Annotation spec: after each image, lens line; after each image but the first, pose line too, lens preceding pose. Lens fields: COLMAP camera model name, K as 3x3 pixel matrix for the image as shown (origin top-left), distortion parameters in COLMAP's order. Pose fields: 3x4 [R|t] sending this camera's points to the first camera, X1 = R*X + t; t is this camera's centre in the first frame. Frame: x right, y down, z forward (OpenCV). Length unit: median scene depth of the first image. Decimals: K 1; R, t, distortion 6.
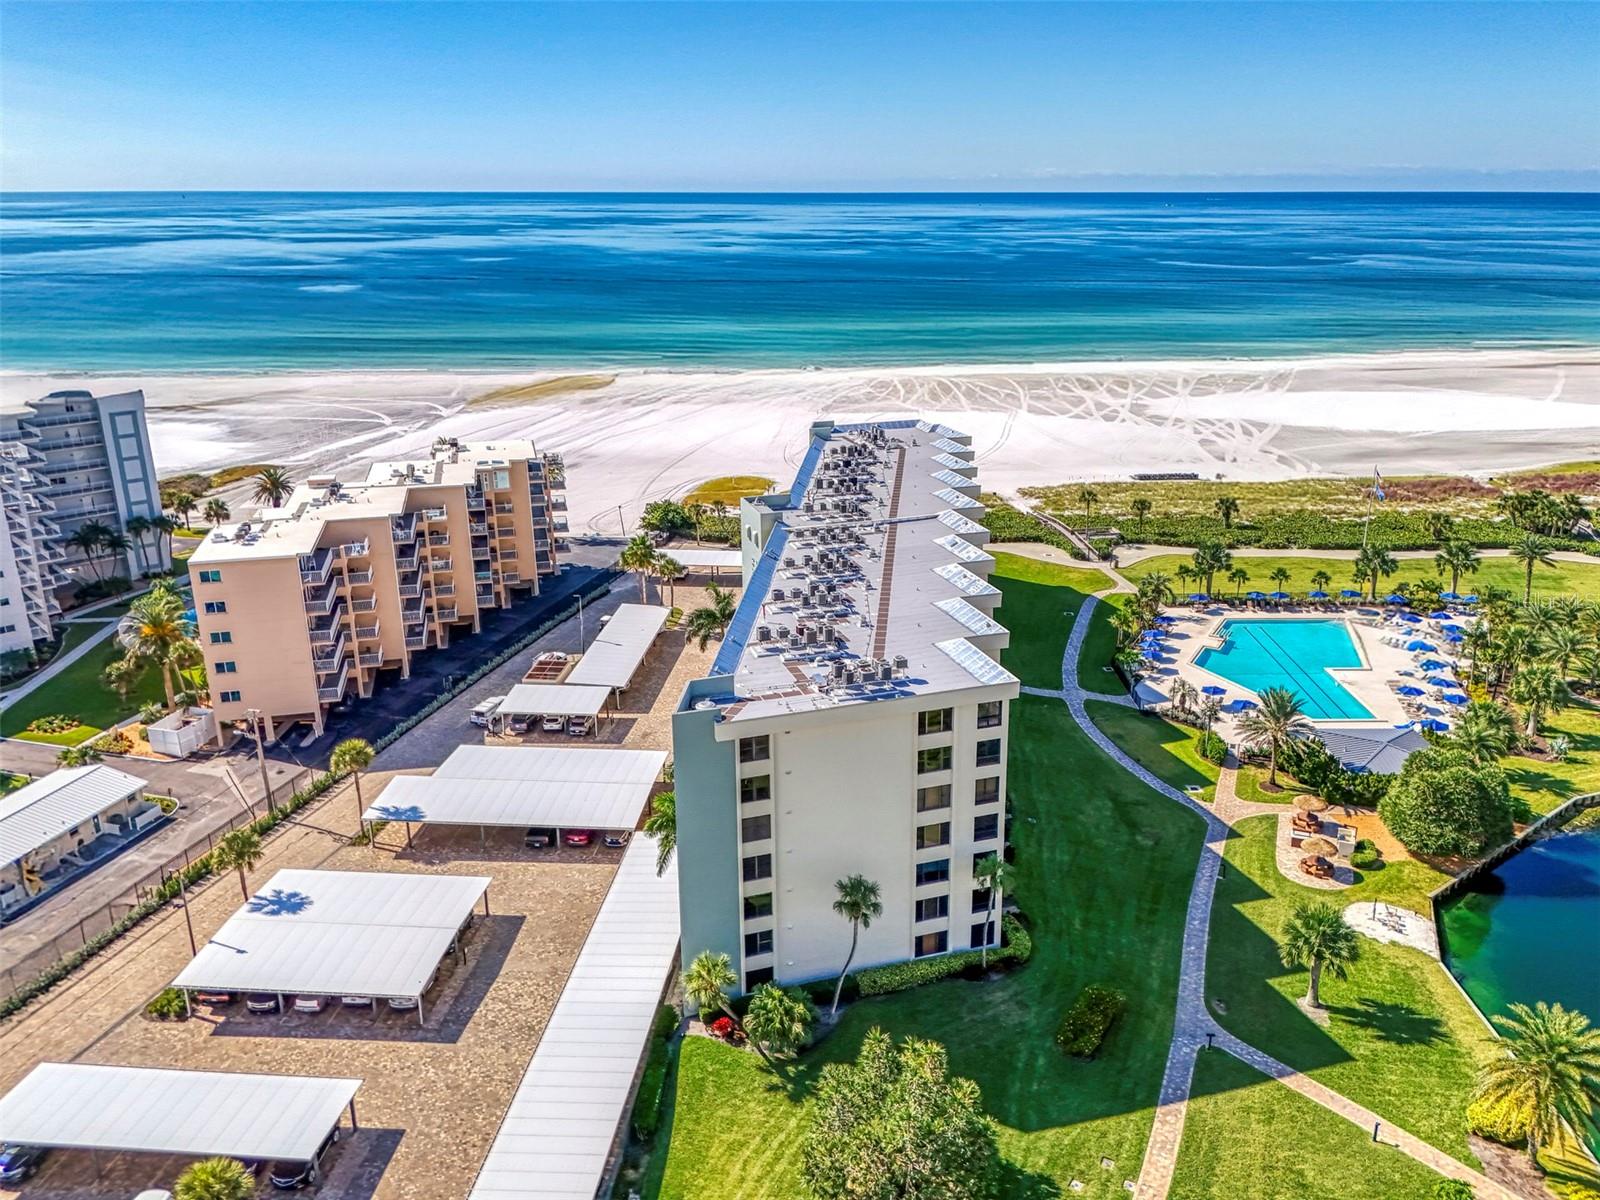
lens RADIAL K [[1190.9, 0, 768.5], [0, 1190.9, 606.7], [0, 0, 1]] dist [0.007959, 0.000638]
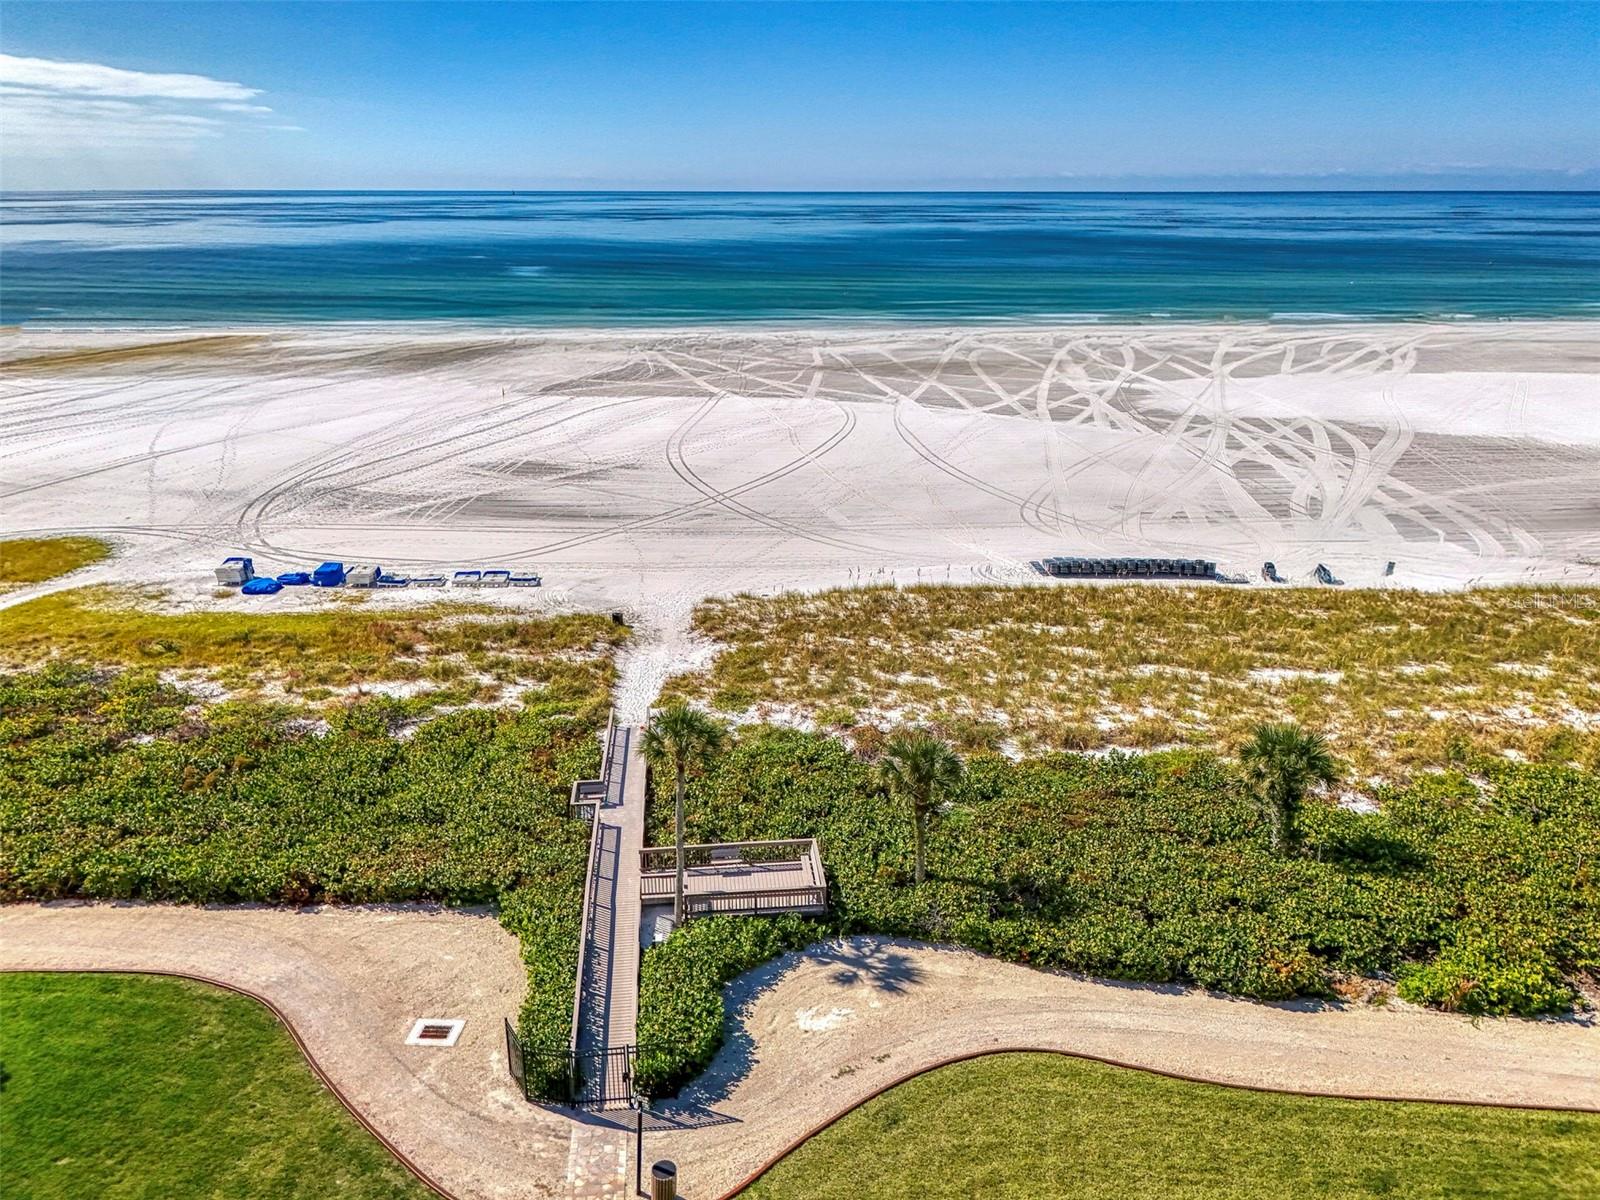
lens RADIAL K [[1190.9, 0, 768.5], [0, 1190.9, 606.7], [0, 0, 1]] dist [0.007959, 0.000638]
pose [[0.998528, 0.021725, -0.049699, 0.423314], [-0.021623, 0.999763, 0.002585, -0.168414], [0.049744, -0.001507, 0.998761, 1.095956]]
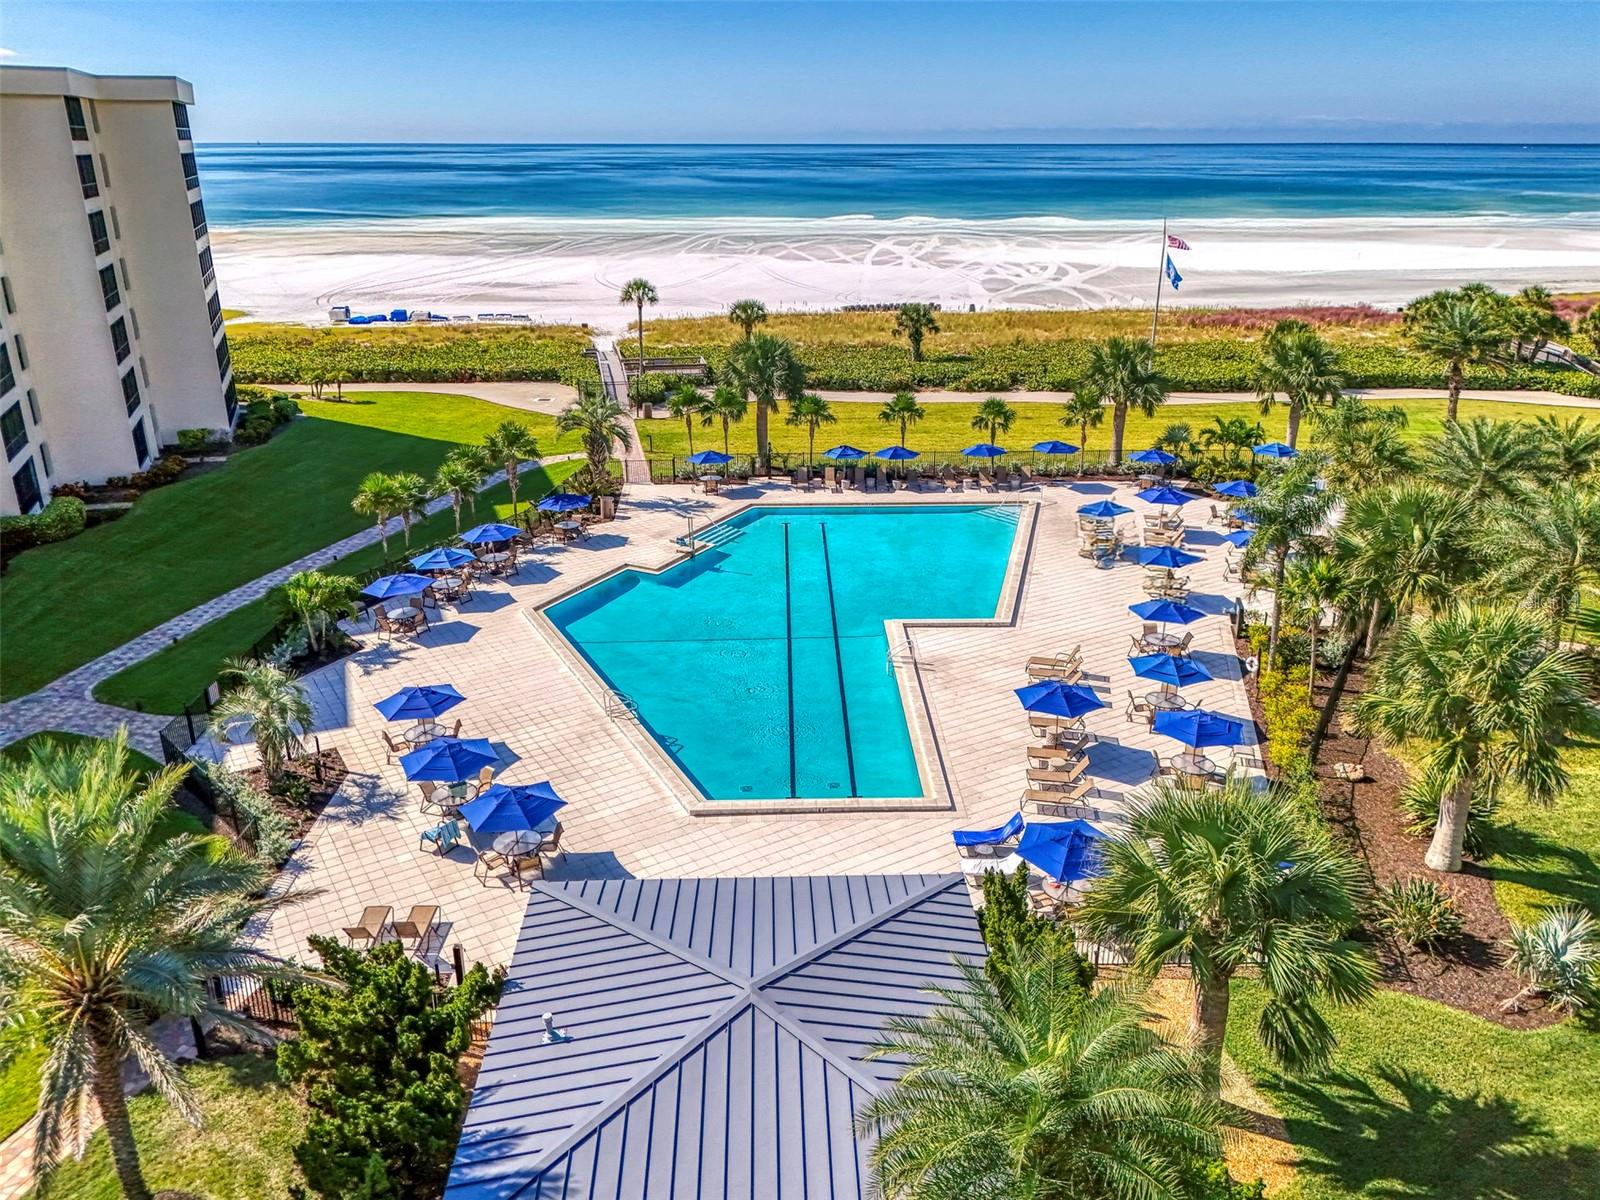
lens RADIAL K [[1170.9, 0, 774.9], [0, 1170.9, 593.3], [0, 0, 1]] dist [0.051312, -0.045401]
pose [[0.999078, -0.005257, 0.042617, 0.434810], [0.003817, 0.999421, 0.033803, 0.032453], [-0.042770, -0.033609, 0.998519, 0.677051]]
